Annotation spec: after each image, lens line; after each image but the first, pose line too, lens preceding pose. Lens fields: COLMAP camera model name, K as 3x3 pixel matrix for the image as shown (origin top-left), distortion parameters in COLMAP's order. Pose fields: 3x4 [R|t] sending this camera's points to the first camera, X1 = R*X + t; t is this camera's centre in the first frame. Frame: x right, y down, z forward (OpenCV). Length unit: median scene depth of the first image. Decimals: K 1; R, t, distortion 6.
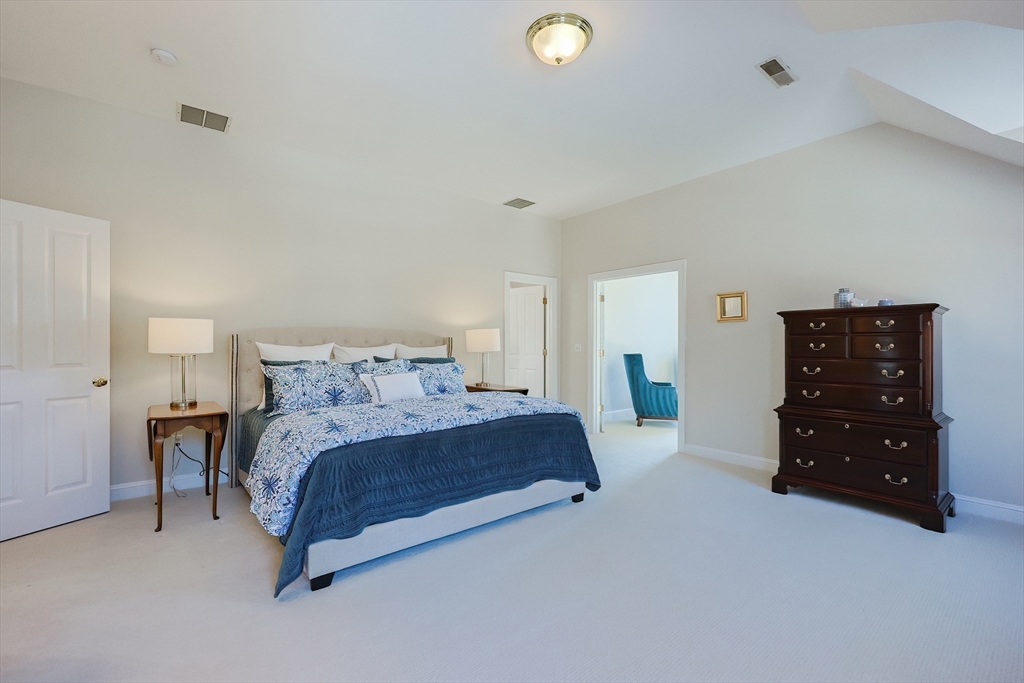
lens RADIAL K [[437.5, 0, 513.1], [0, 437.5, 344.2], [0, 0, 1]] dist [0.002823, 0.000322]
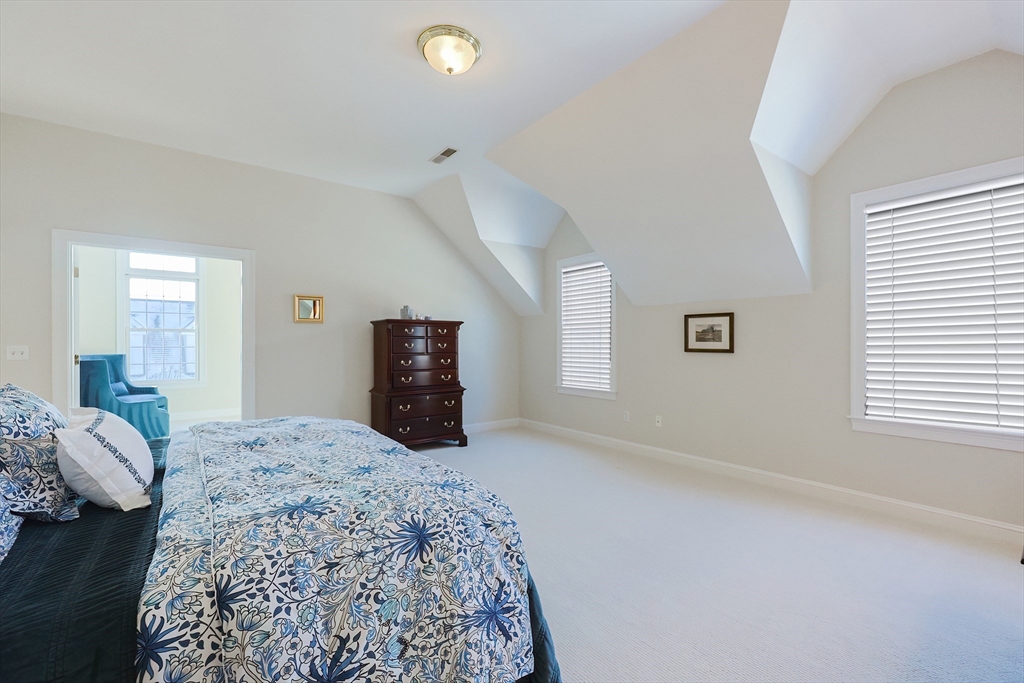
lens RADIAL K [[437.5, 0, 510.8], [0, 437.5, 340.0], [0, 0, 1]] dist [0.002823, 0.000322]
pose [[0.024657, 0.006905, 0.999672, -0.710429], [0.003876, 0.999968, -0.007003, -0.002029], [-0.999688, 0.004048, 0.024630, 0.636442]]
